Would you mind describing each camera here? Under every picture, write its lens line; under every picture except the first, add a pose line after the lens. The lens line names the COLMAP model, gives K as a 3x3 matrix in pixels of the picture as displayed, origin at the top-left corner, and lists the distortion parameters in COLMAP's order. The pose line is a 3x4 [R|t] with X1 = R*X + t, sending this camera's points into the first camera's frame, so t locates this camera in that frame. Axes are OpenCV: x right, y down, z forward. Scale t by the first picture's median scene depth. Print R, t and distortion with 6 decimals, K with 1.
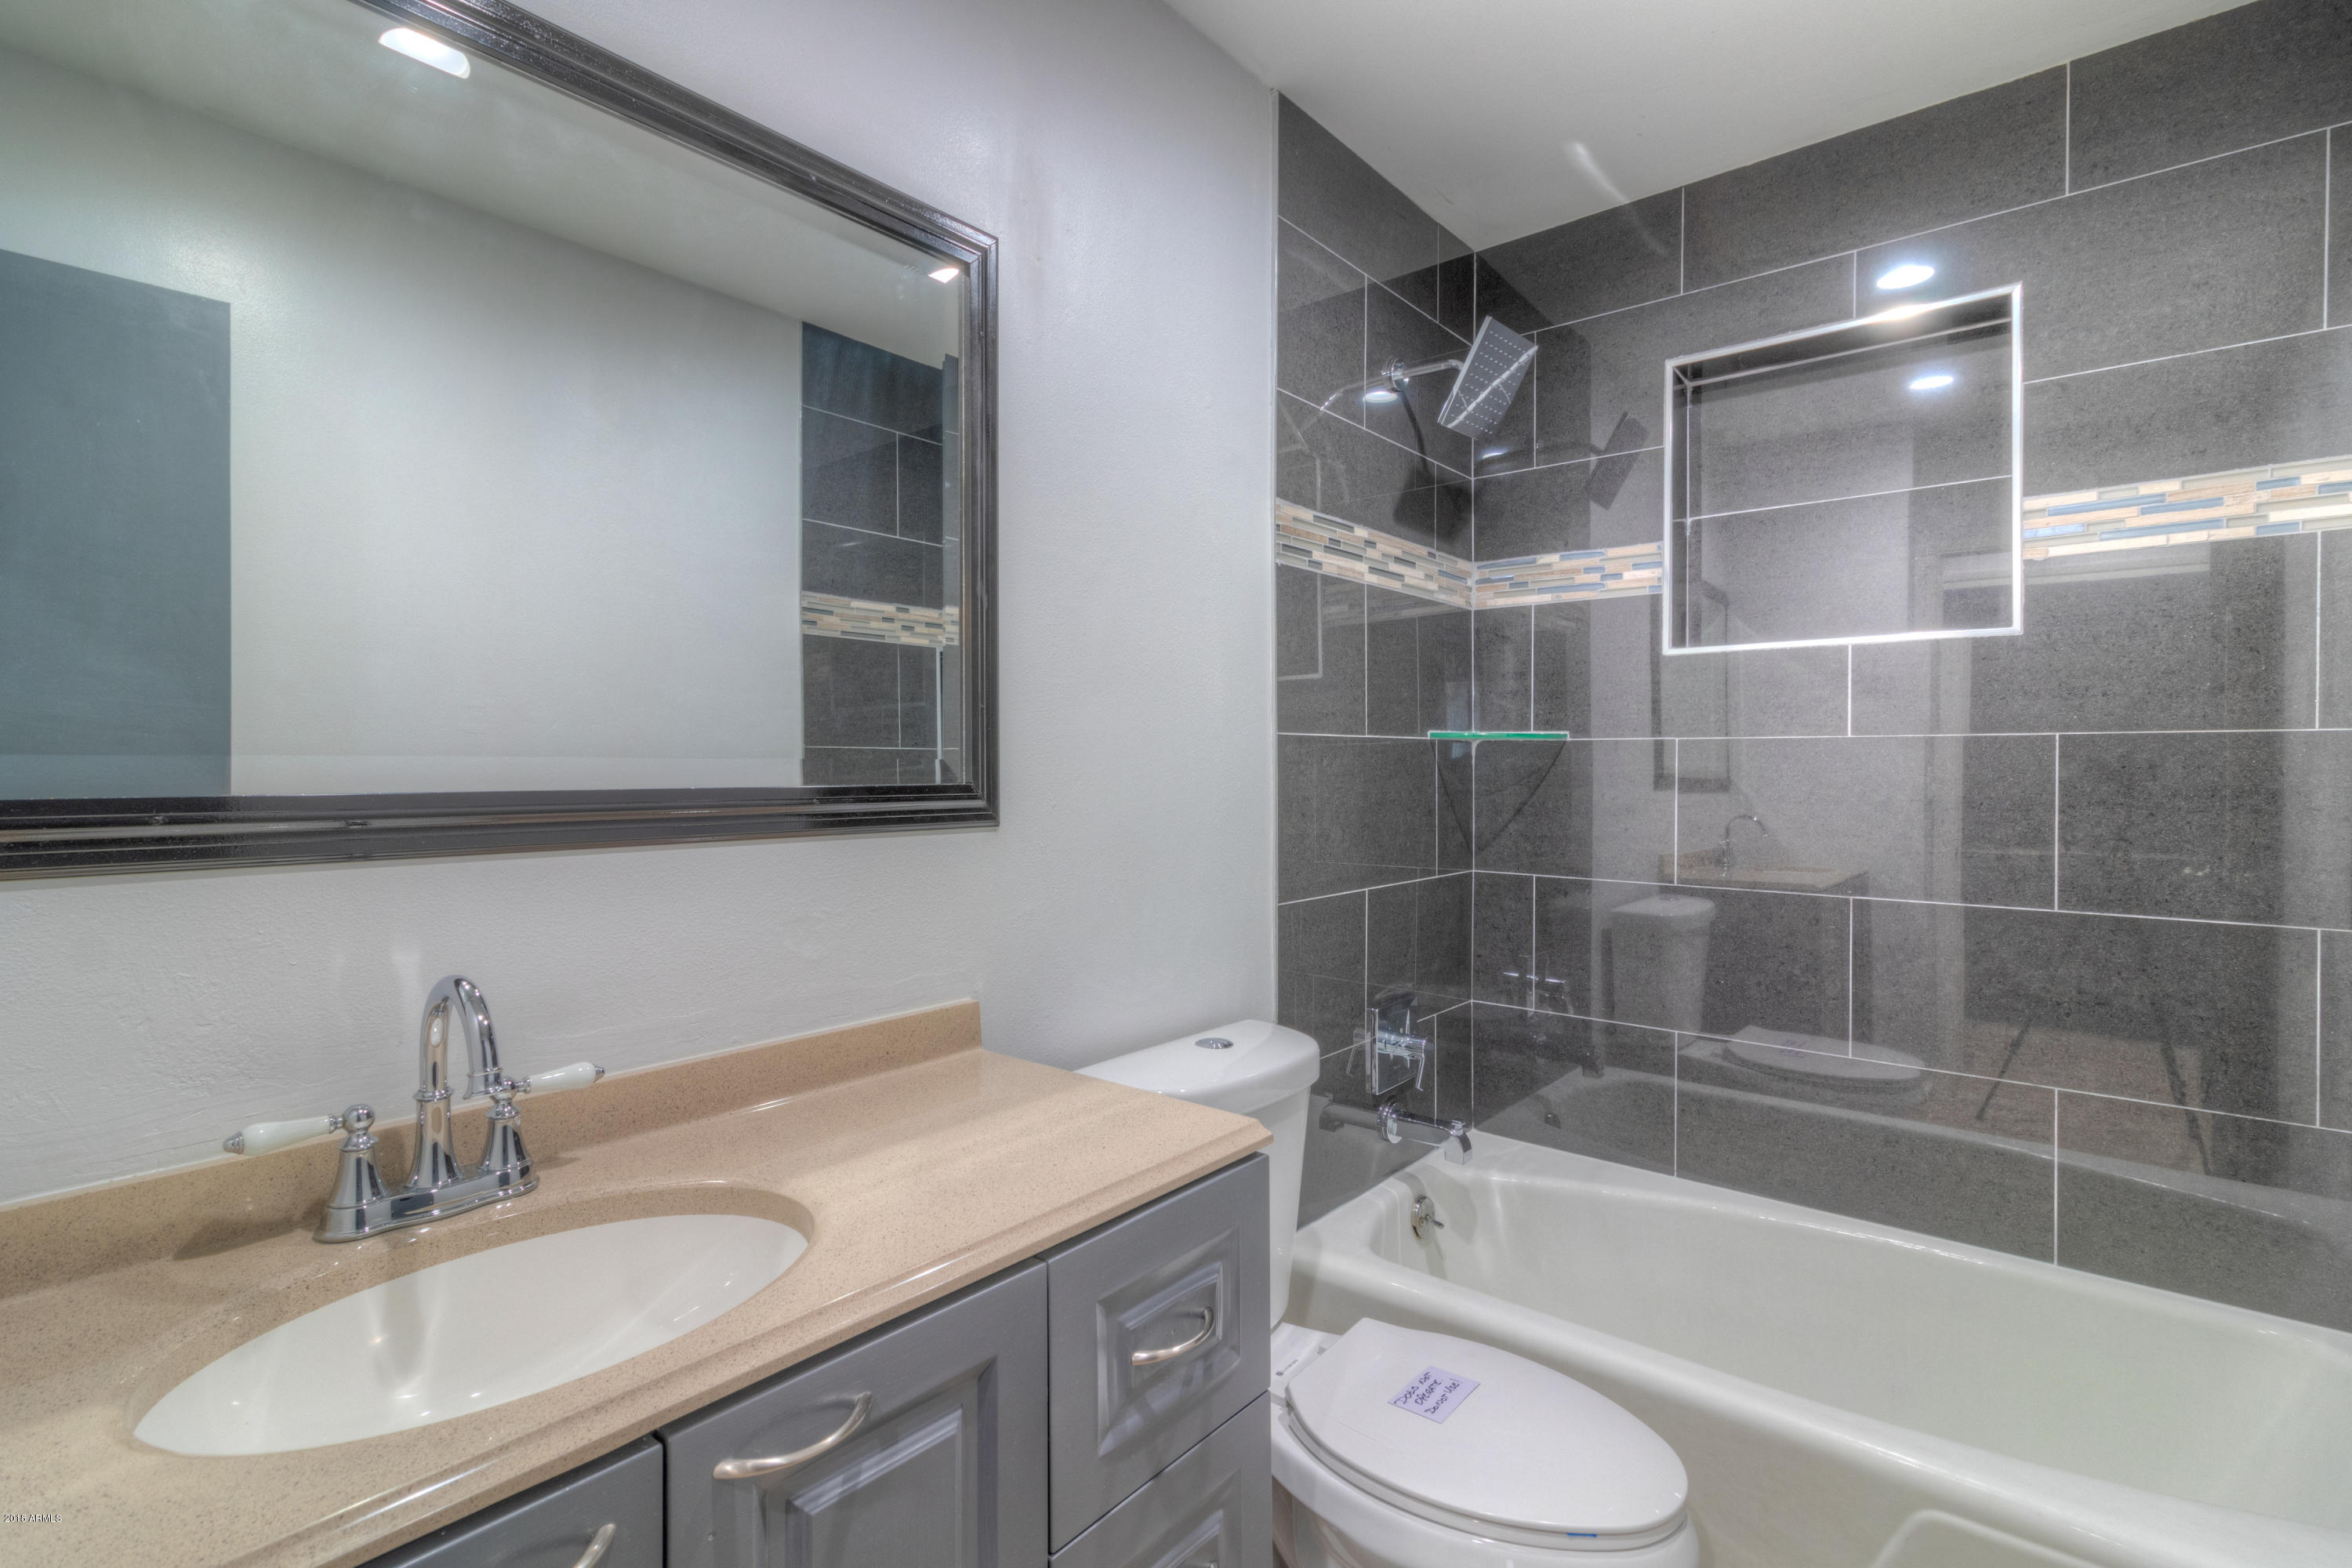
lens RADIAL K [[1140.5, 0, 1262.7], [0, 1140.5, 727.8], [0, 0, 1]] dist [0.000637, 0.000030]
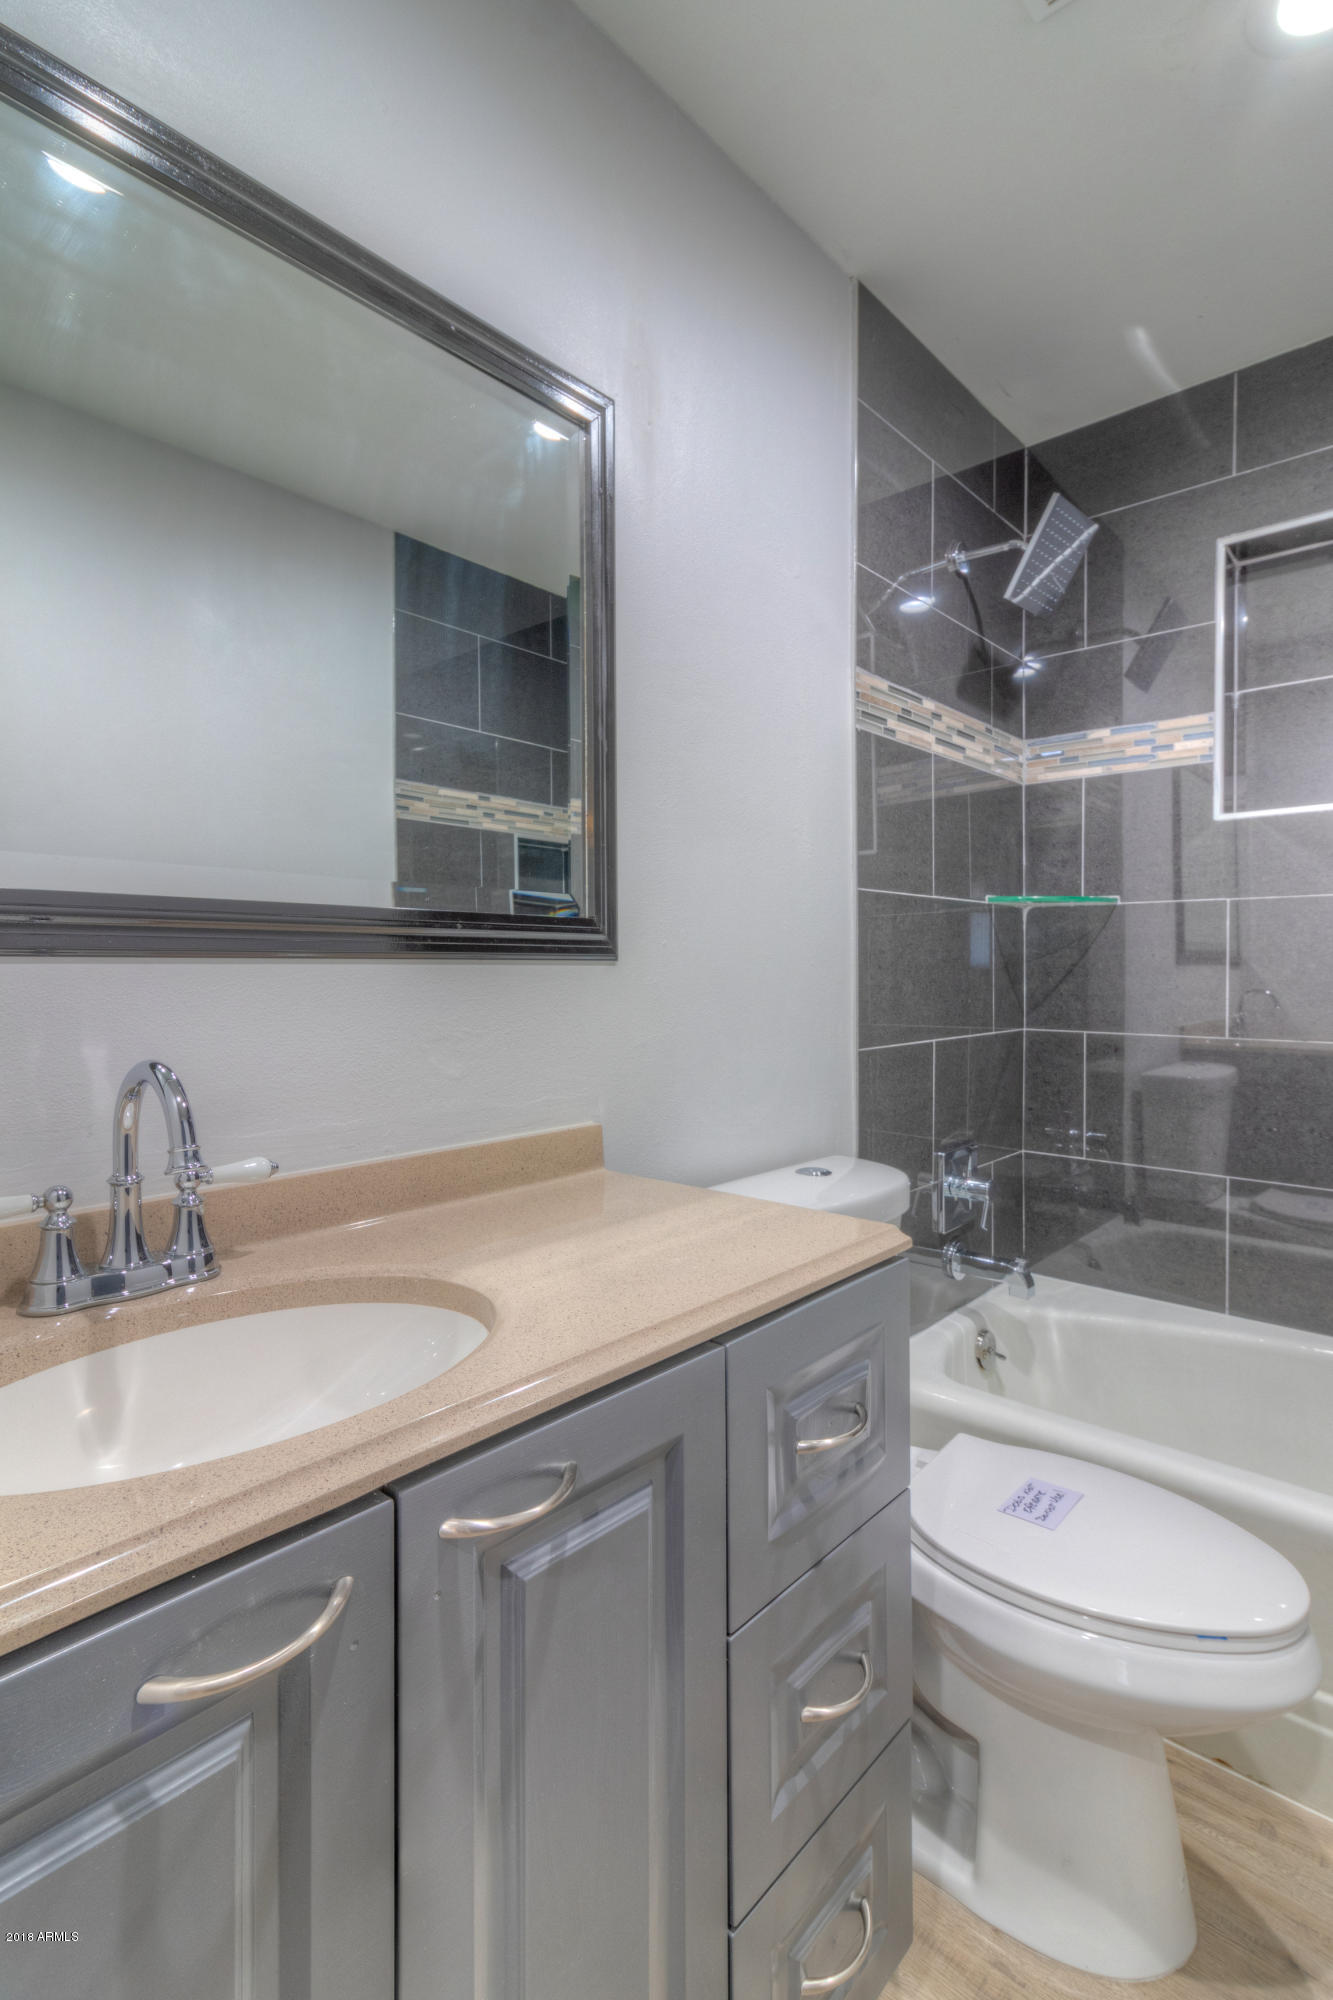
lens RADIAL K [[969.8, 0, 661.3], [0, 969.8, 994.6], [0, 0, 1]] dist [0.000637, 0.000030]
pose [[0.999324, -0.002082, -0.036715, -0.150545], [0.002273, 0.999984, 0.005159, 0.108246], [0.036704, -0.005239, 0.999312, 0.100834]]
